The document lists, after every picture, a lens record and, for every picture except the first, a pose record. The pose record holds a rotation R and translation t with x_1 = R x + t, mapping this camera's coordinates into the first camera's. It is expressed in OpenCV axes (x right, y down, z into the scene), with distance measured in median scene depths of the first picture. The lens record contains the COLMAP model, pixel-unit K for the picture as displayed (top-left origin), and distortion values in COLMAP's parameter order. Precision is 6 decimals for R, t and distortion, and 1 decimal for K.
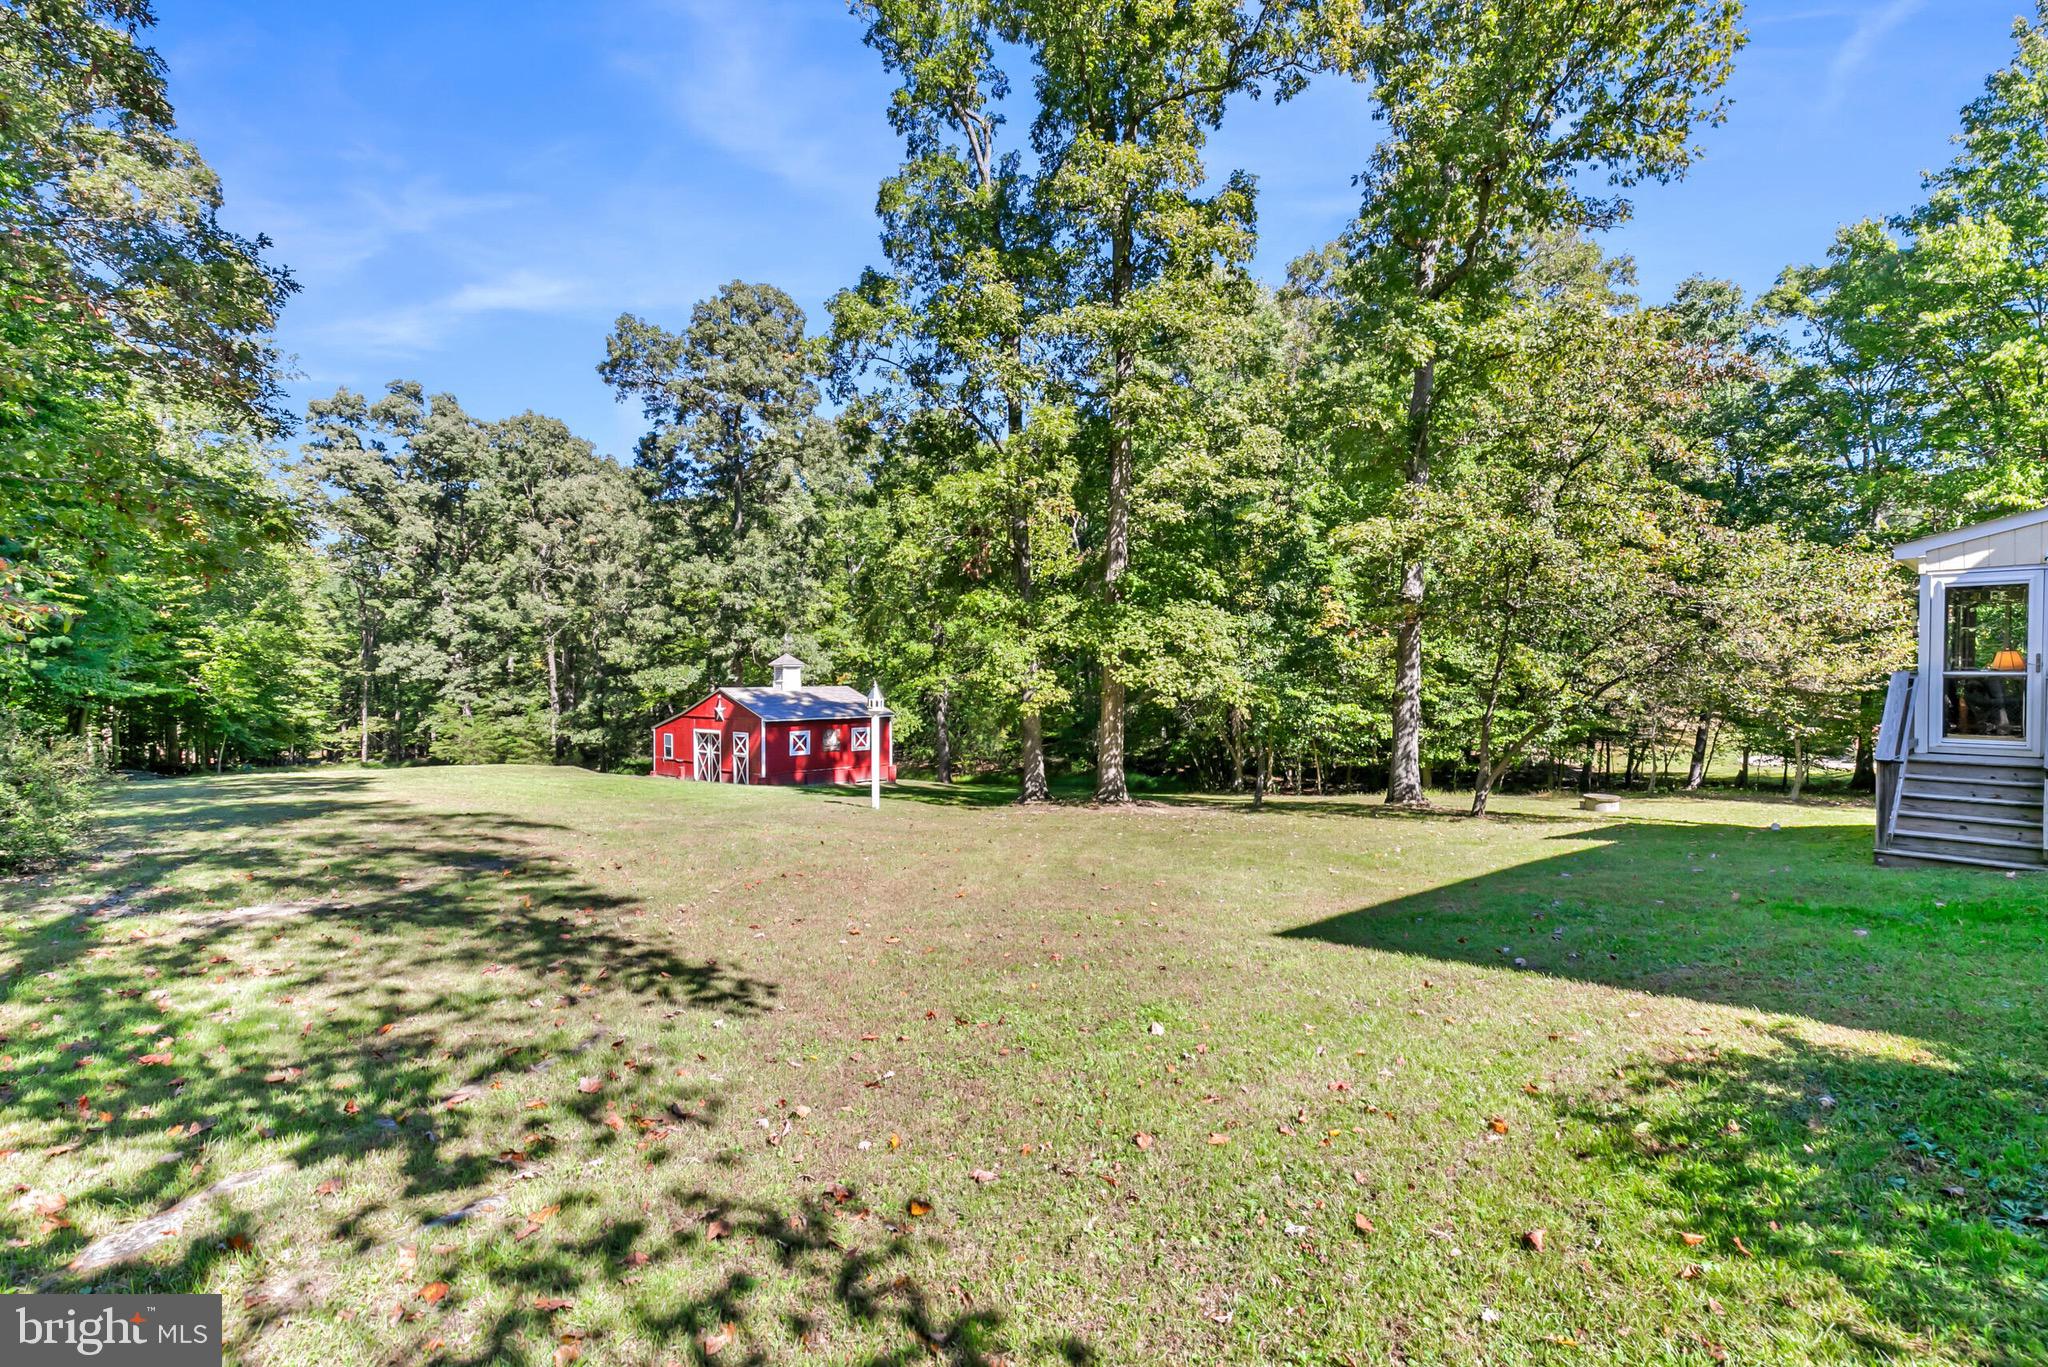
lens RADIAL K [[979.4, 0, 1016.8], [0, 979.4, 682.1], [0, 0, 1]] dist [0.000268, 0.000198]
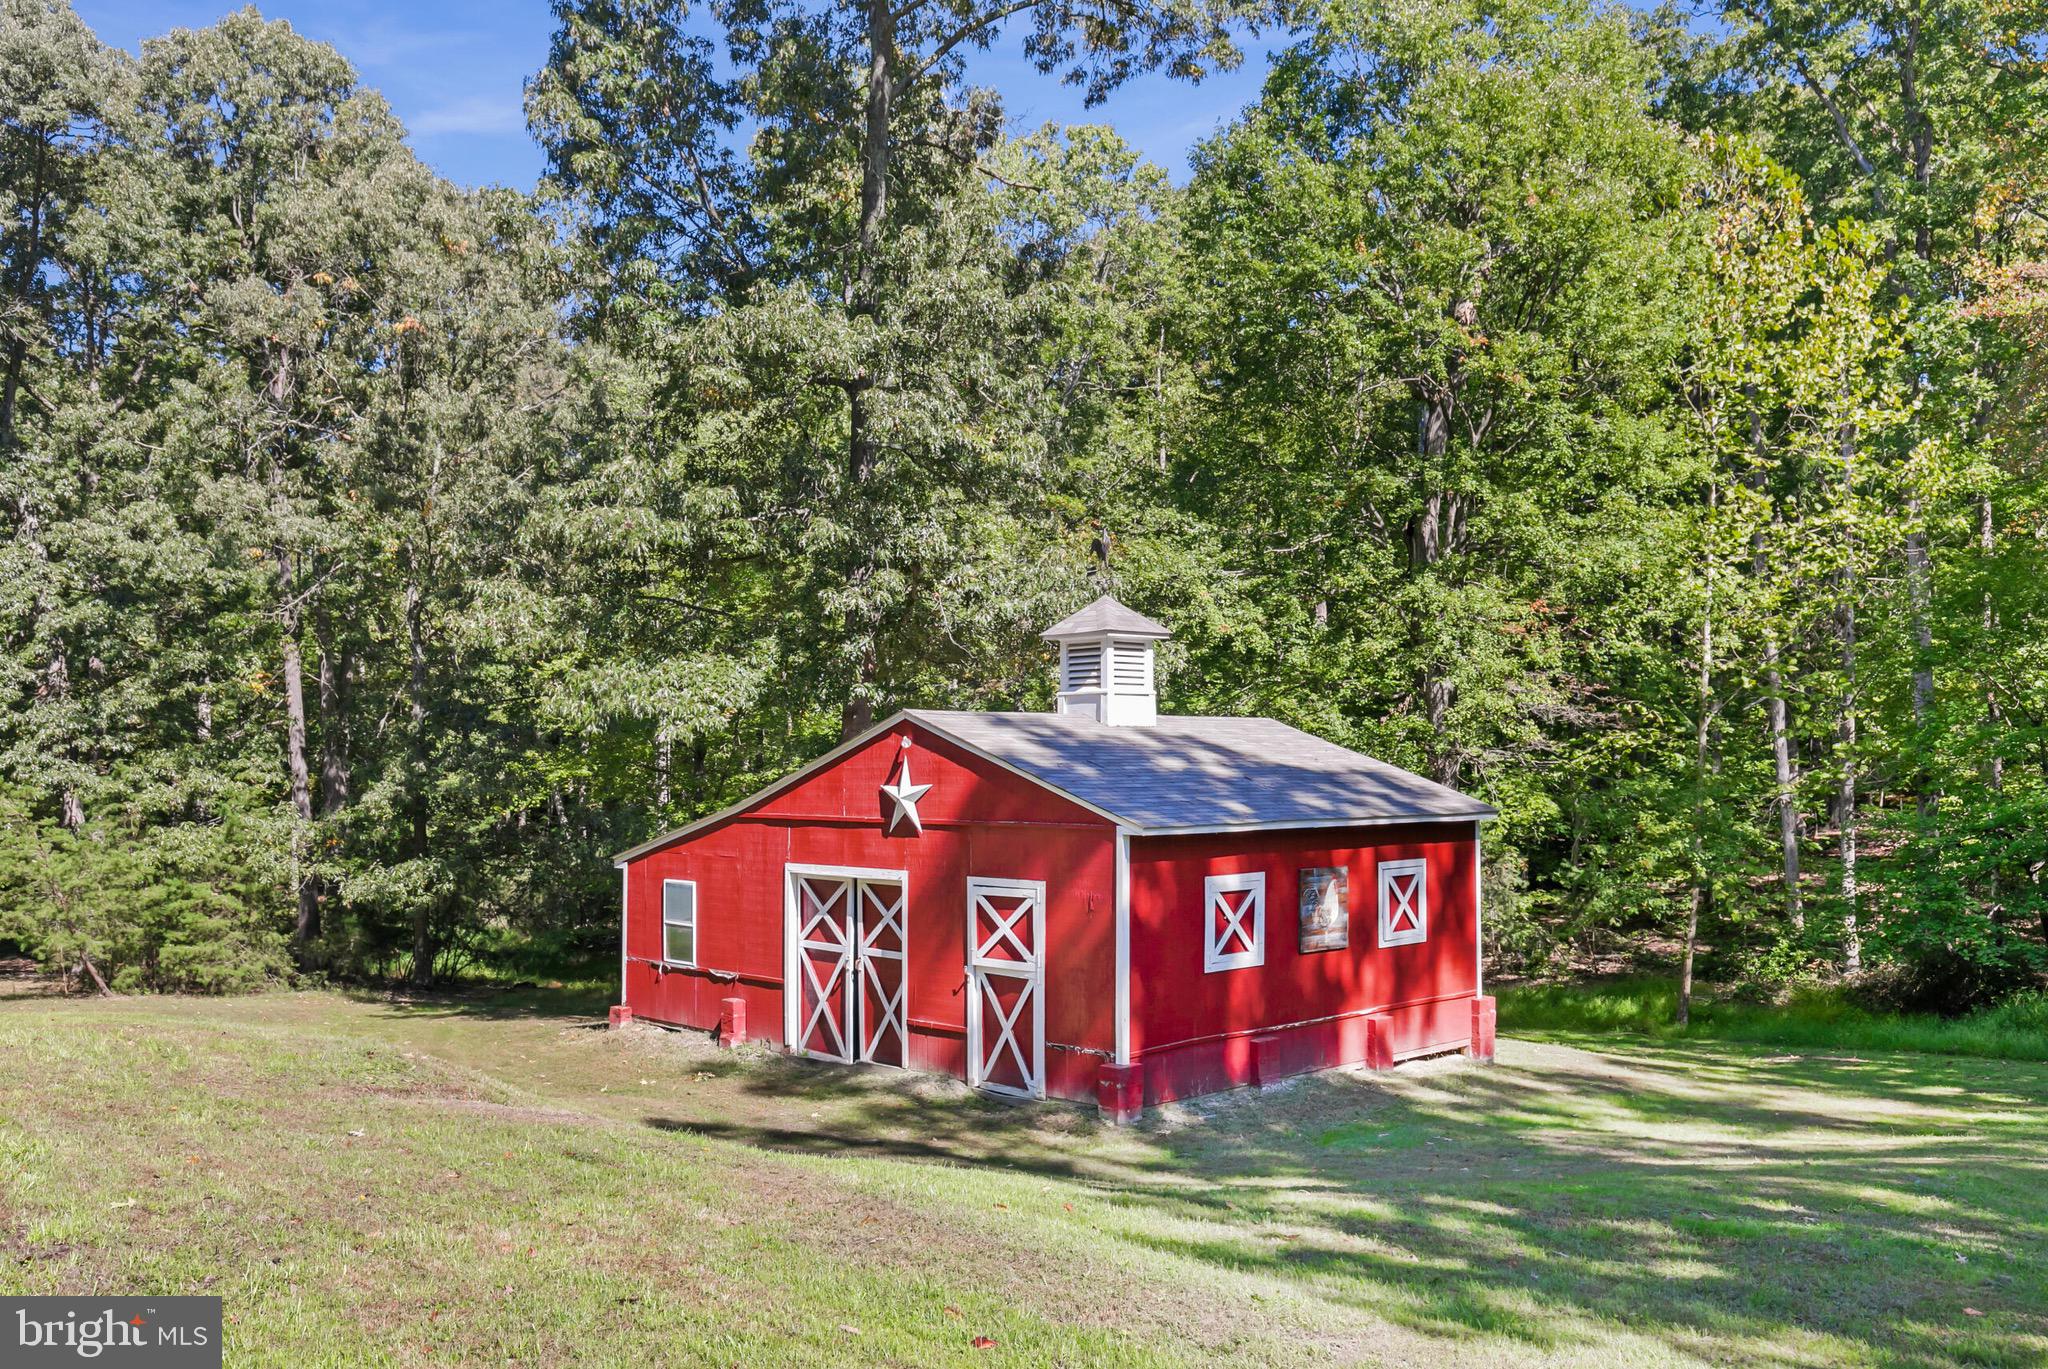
lens RADIAL K [[1715.8, 0, 1025.3], [0, 1715.8, 694.7], [0, 0, 1]] dist [0.006241, 0.000863]
pose [[0.998993, -0.000834, -0.044865, -0.180929], [-0.001336, 0.998831, -0.048313, 0.017744], [0.044853, 0.048324, 0.997824, 0.390228]]
